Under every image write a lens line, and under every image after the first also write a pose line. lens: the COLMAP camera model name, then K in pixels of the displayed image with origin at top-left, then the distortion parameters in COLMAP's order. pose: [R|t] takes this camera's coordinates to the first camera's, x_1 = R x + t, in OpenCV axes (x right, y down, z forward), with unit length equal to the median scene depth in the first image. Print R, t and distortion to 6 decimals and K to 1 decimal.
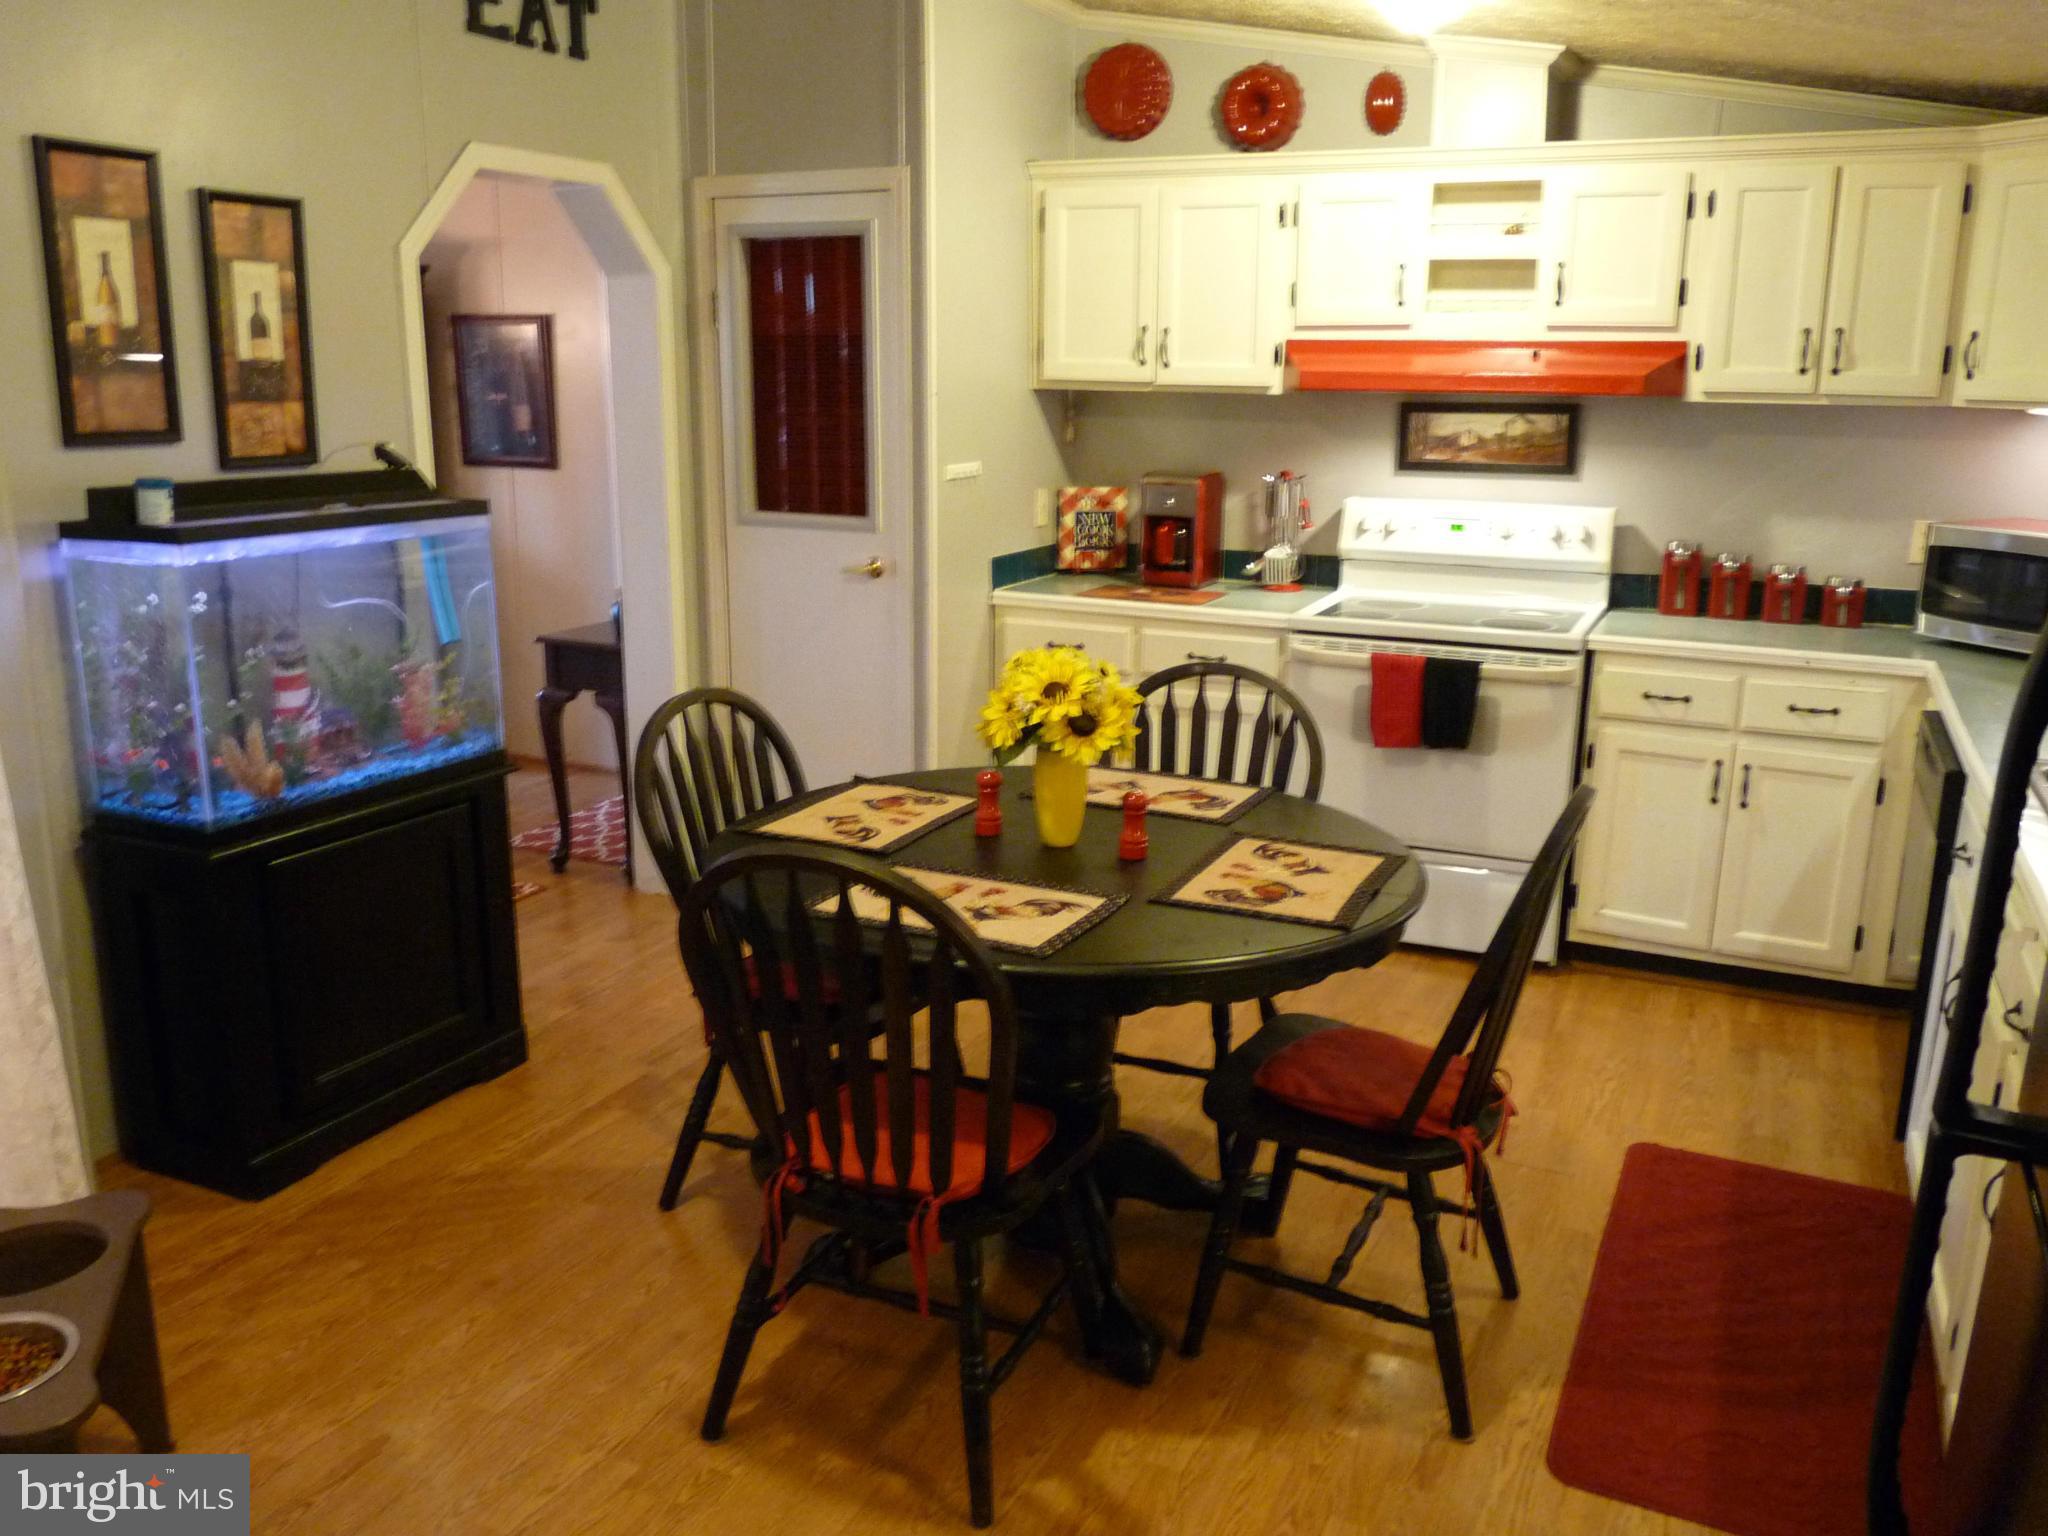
lens RADIAL K [[1634.2, 0, 1019.9], [0, 1634.2, 758.7], [0, 0, 1]] dist [0.002871, -0.053832]
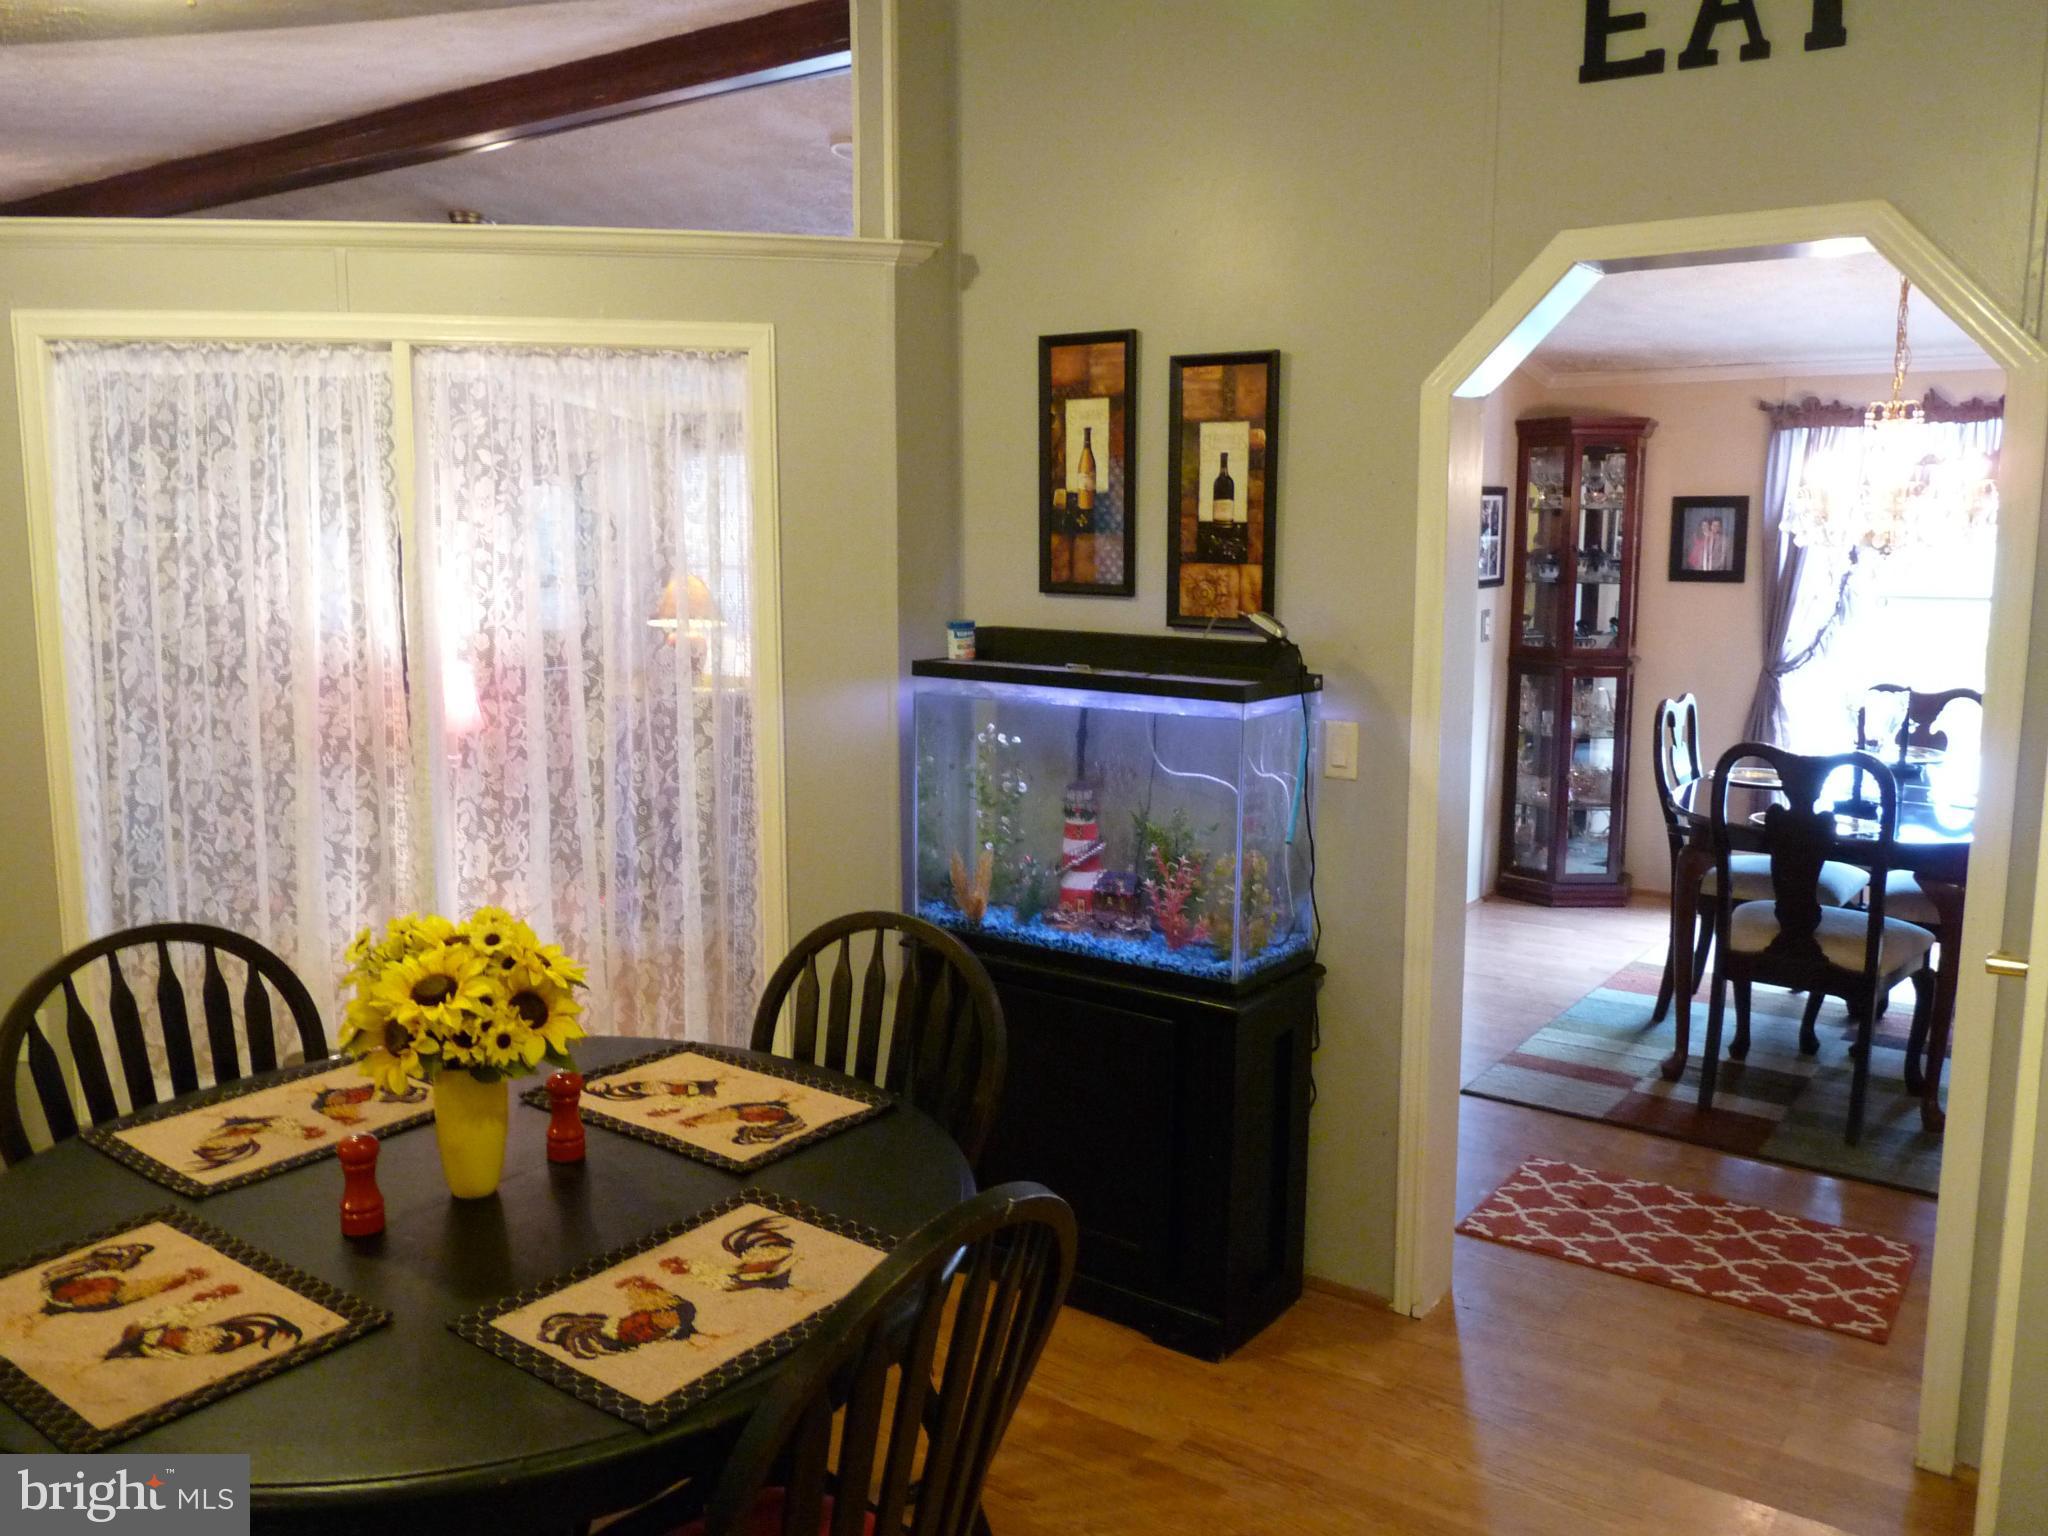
lens RADIAL K [[1634.2, 0, 1019.9], [0, 1634.2, 758.7], [0, 0, 1]] dist [0.002871, -0.053832]
pose [[-0.195560, 0.133575, -0.971552, 0.426820], [-0.231215, 0.956473, 0.178042, -0.205089], [0.953046, 0.259455, -0.156163, 0.864674]]
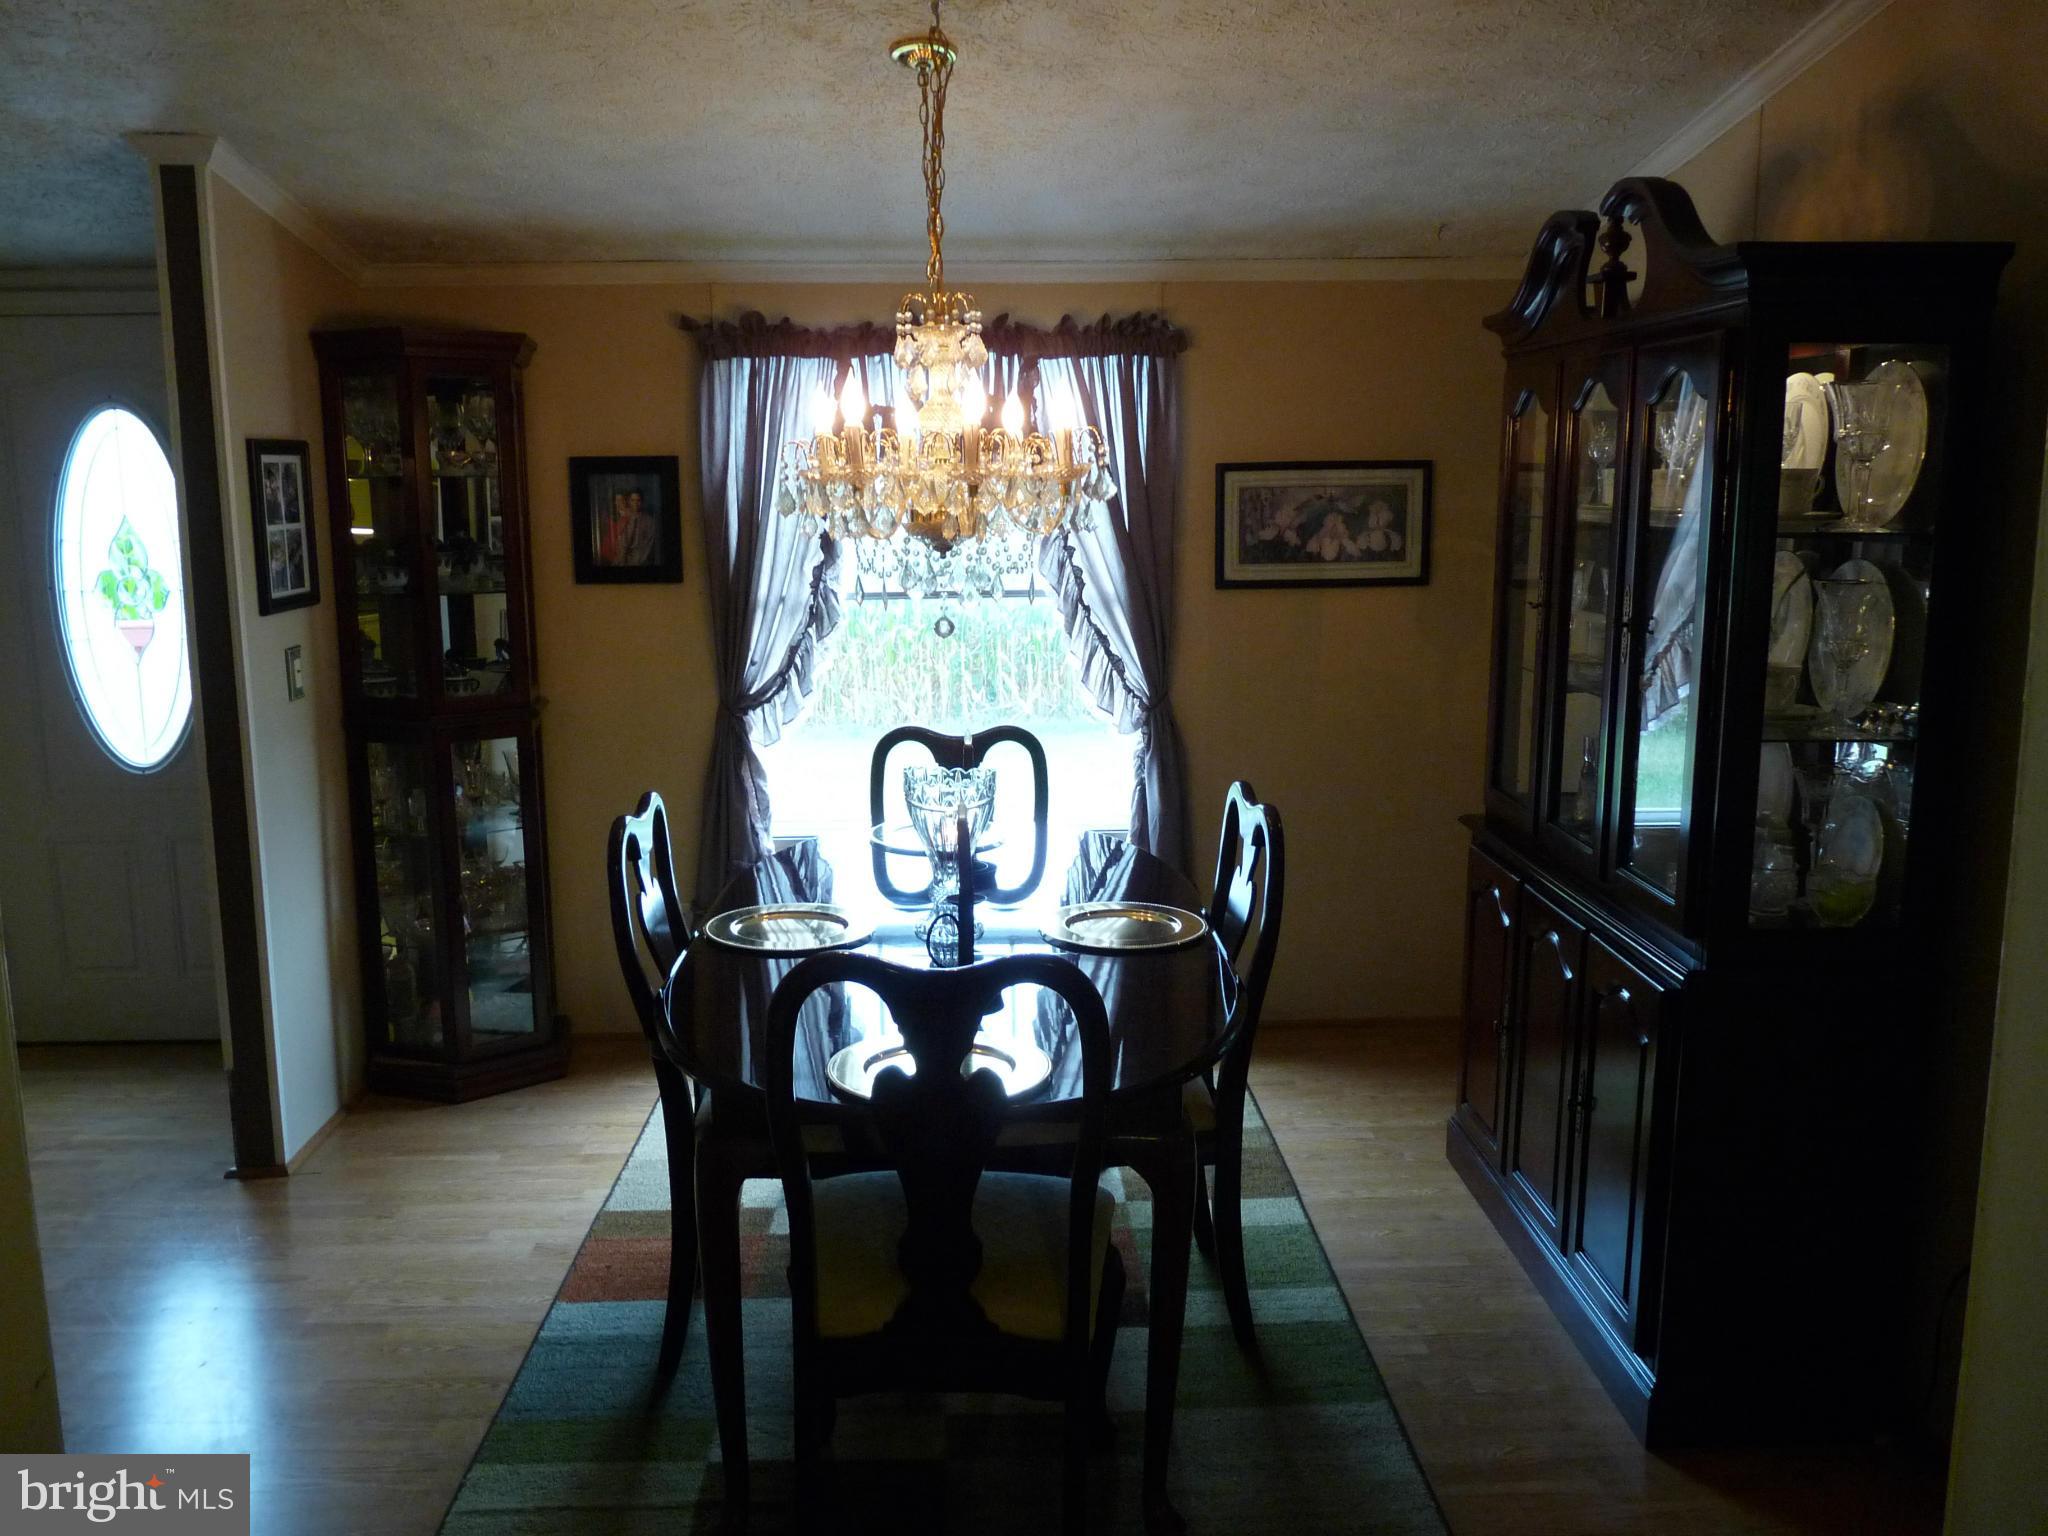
lens RADIAL K [[1716.0, 0, 1042.5], [0, 1716.0, 773.7], [0, 0, 1]] dist [-0.012073, -0.007323]
pose [[0.449370, 0.136634, -0.882835, -0.127289], [-0.199806, 0.978572, 0.049747, -0.229029], [0.870715, 0.154041, 0.467041, 0.935749]]
